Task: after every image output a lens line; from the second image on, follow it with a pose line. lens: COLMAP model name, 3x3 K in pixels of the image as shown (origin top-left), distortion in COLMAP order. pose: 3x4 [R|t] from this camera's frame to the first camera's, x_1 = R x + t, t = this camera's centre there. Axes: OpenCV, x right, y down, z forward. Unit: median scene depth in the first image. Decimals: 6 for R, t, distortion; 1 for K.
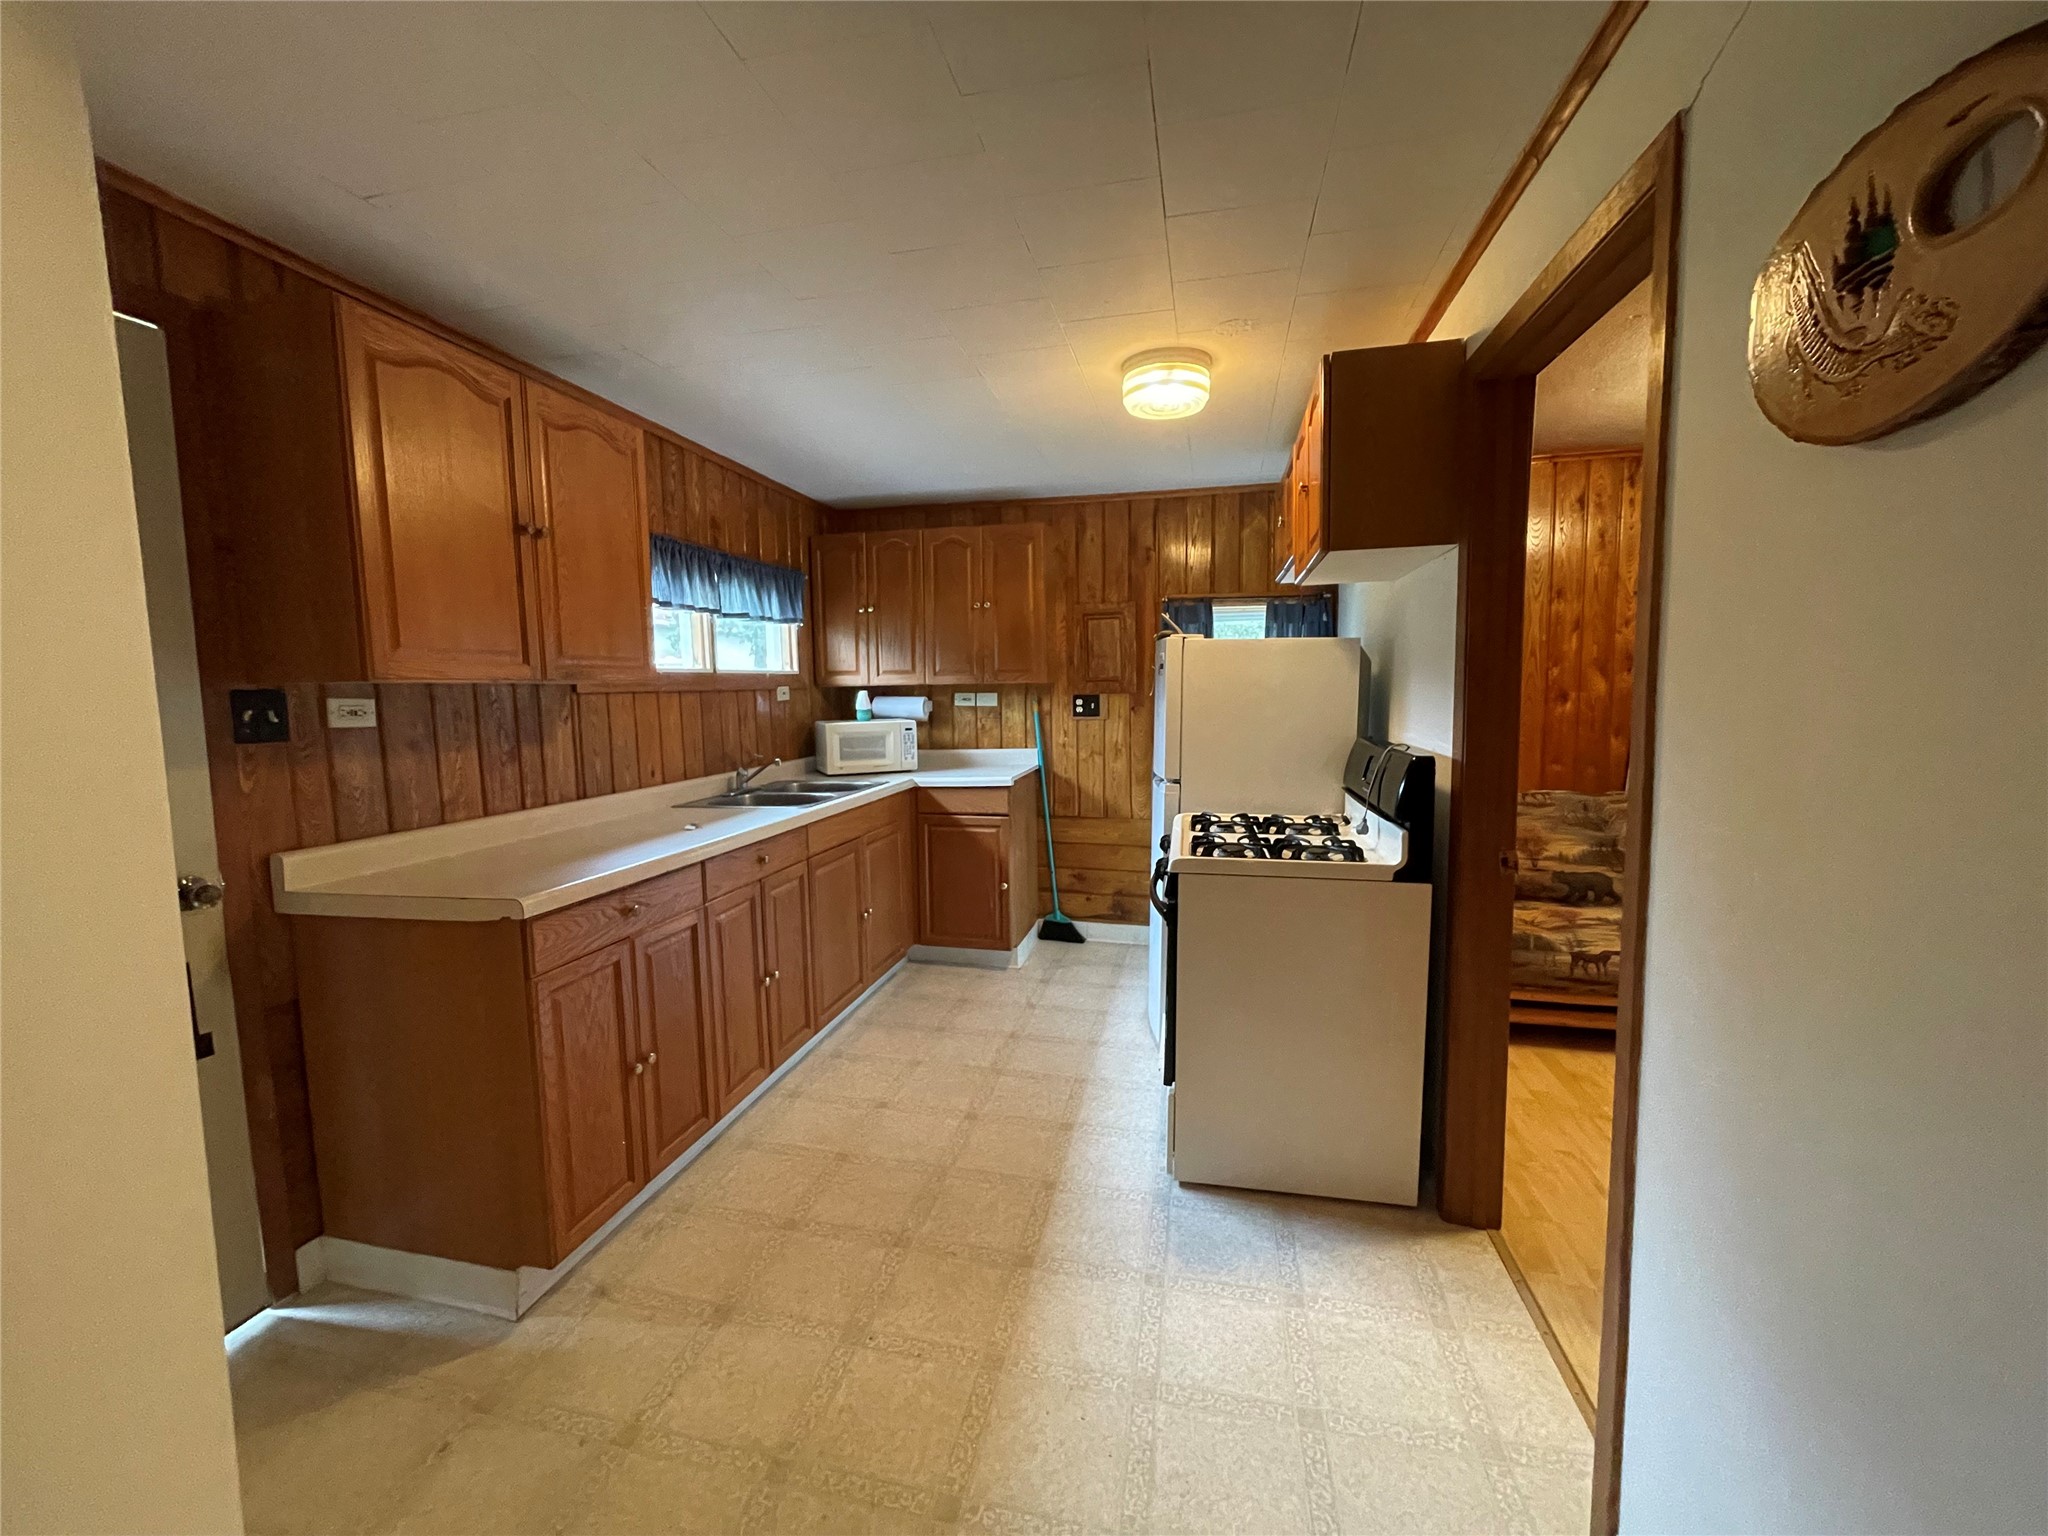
lens RADIAL K [[825.5, 0, 1033.6], [0, 825.5, 756.3], [0, 0, 1]] dist [-0.003620, -0.000075]
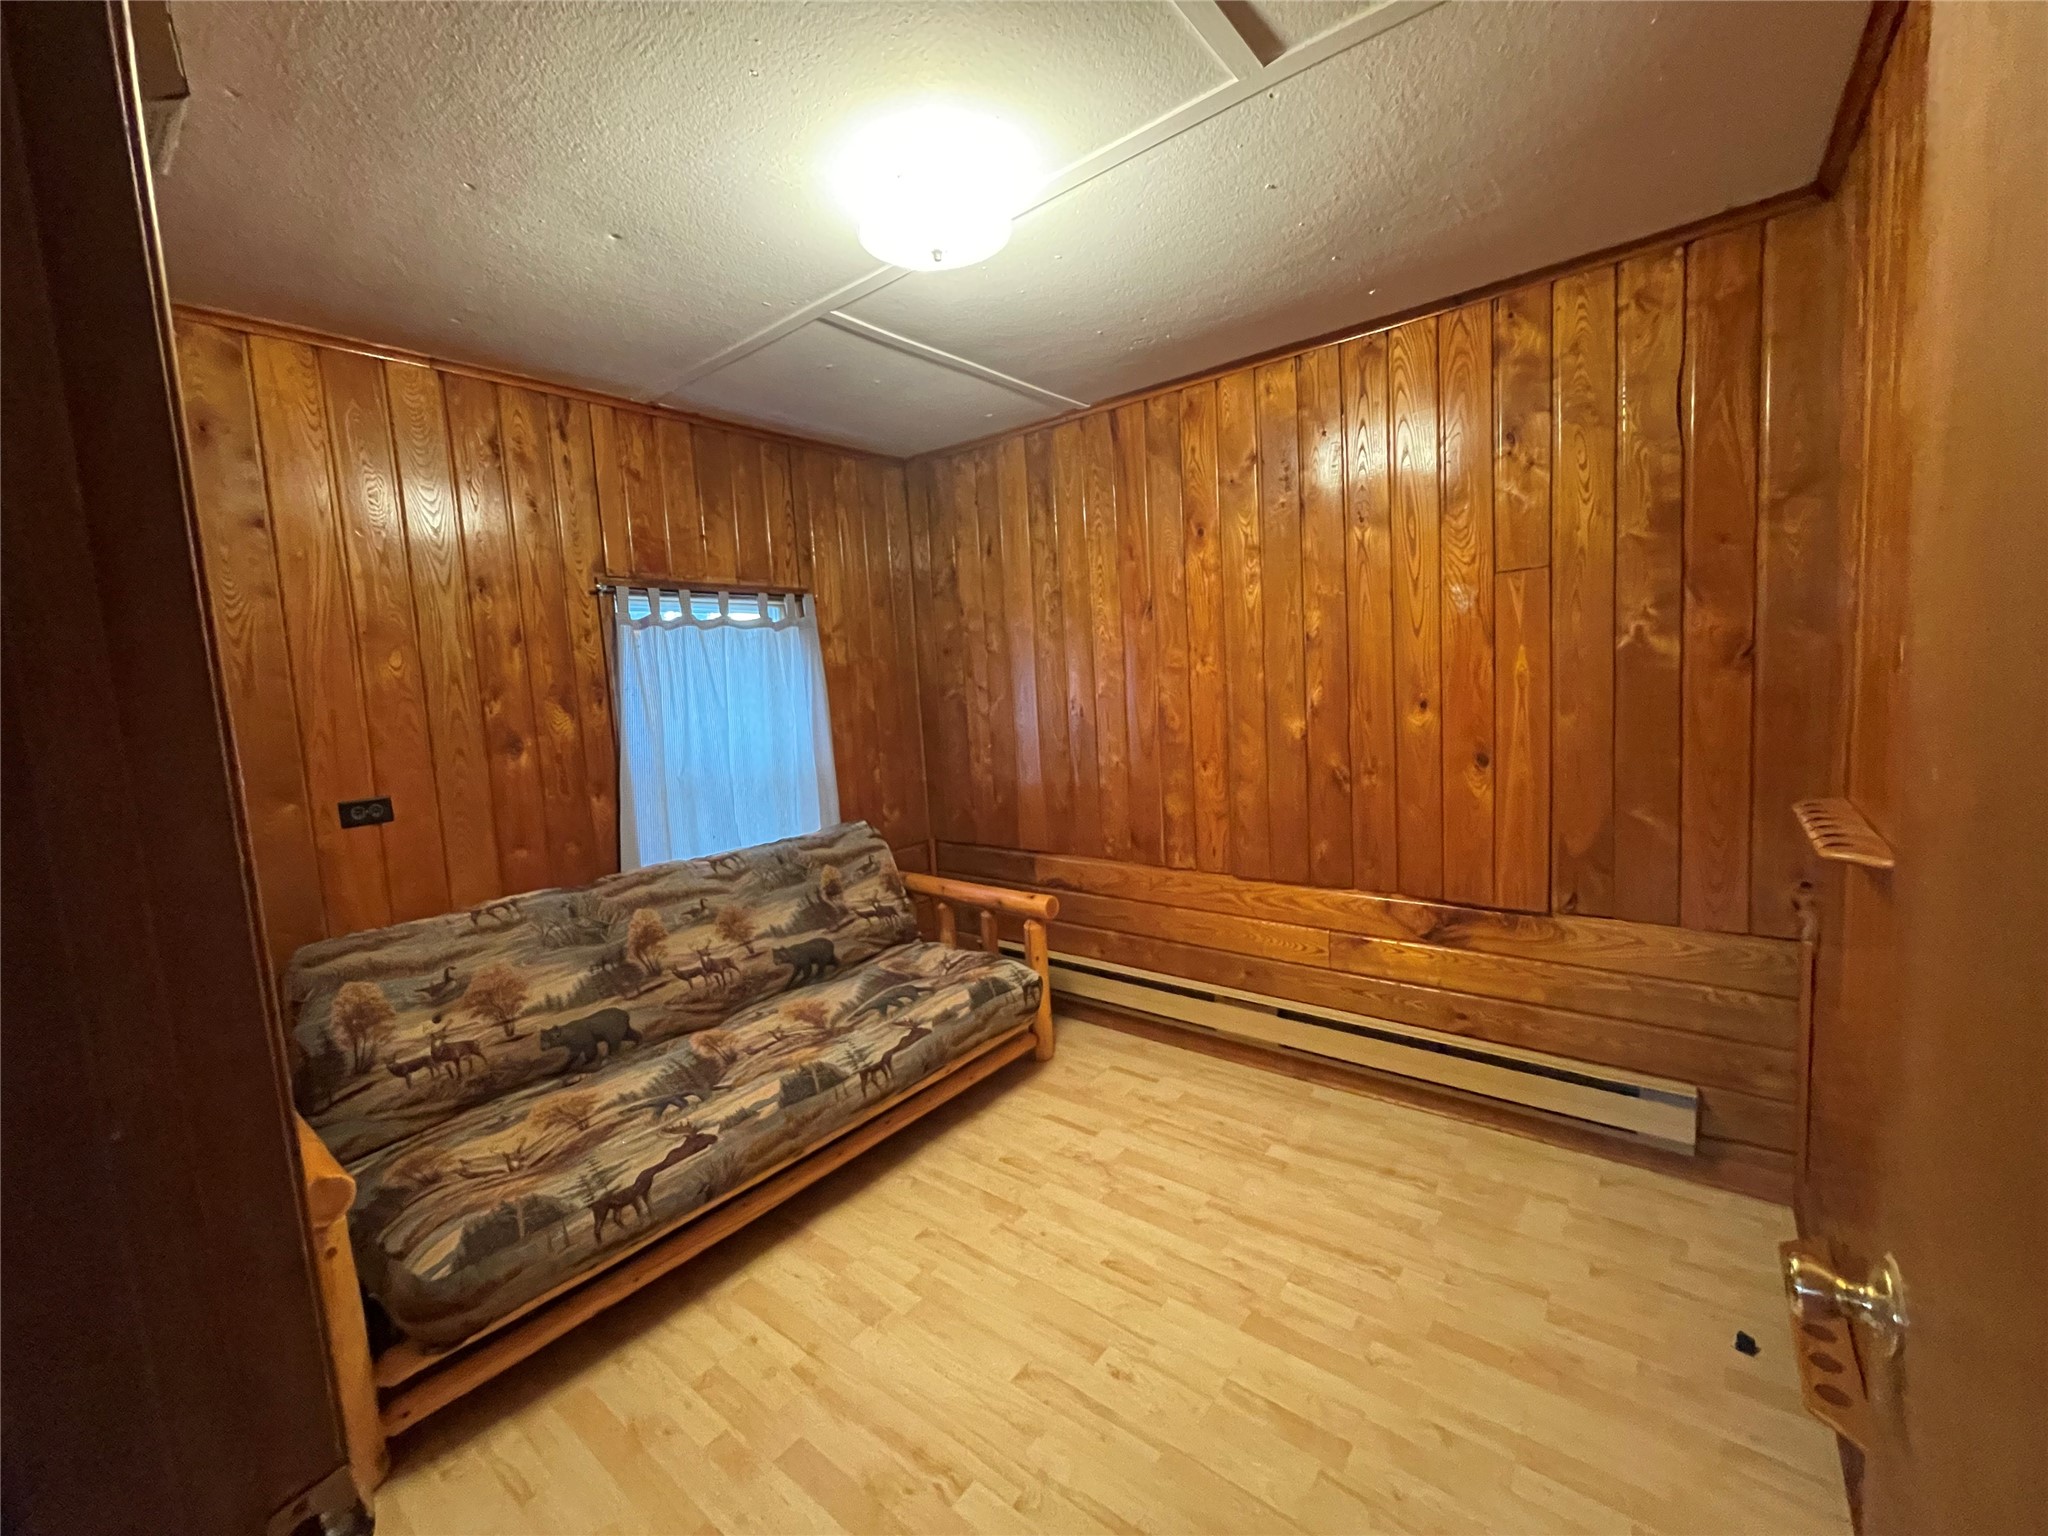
lens RADIAL K [[825.5, 0, 1022.6], [0, 825.5, 764.4], [0, 0, 1]] dist [-0.003620, -0.000075]
pose [[0.447298, -0.108188, 0.887817, 0.261103], [0.127373, 0.990245, 0.056497, -0.046409], [-0.885268, 0.087813, 0.456715, 0.375499]]
